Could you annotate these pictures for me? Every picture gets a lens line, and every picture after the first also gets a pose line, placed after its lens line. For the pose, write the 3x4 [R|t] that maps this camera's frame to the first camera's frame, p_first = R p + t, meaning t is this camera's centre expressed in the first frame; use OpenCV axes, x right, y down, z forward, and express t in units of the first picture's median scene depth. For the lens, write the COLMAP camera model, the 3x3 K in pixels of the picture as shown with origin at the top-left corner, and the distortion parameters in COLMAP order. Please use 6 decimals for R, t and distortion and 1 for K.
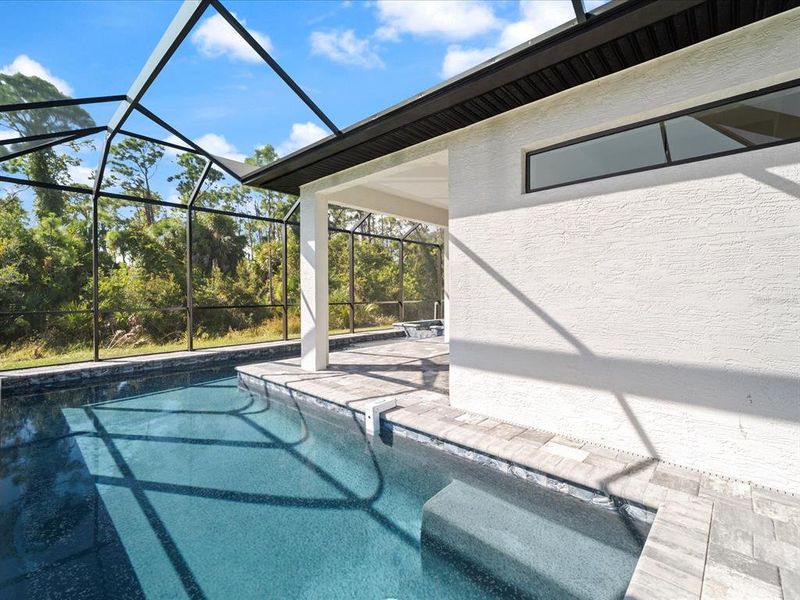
lens RADIAL K [[361.4, 0, 399.9], [0, 361.4, 298.7], [0, 0, 1]] dist [0.004222, 0.000214]
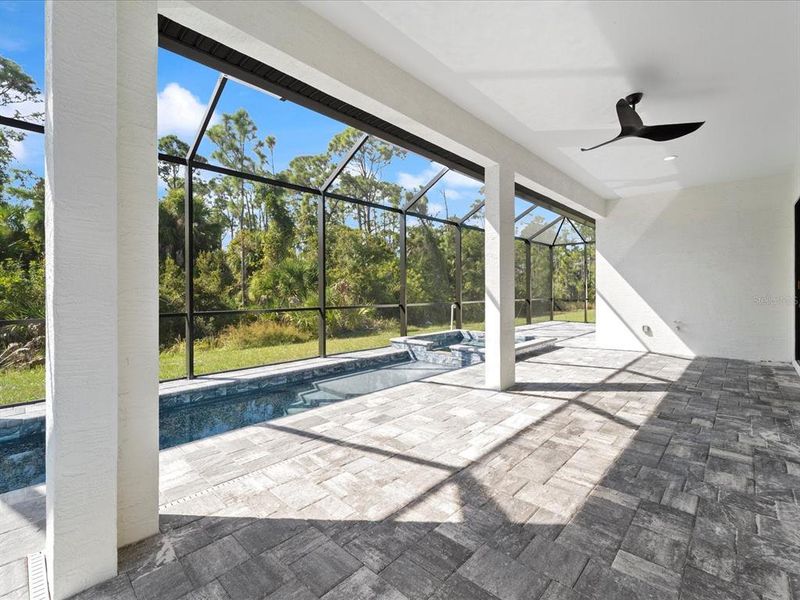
lens RADIAL K [[361.4, 0, 400.3], [0, 361.4, 296.8], [0, 0, 1]] dist [0.004222, 0.000214]
pose [[0.999961, 0.000816, -0.008798, 0.002212], [-0.000826, 0.999999, -0.001061, -0.003280], [0.008797, 0.001068, 0.999961, 0.195784]]
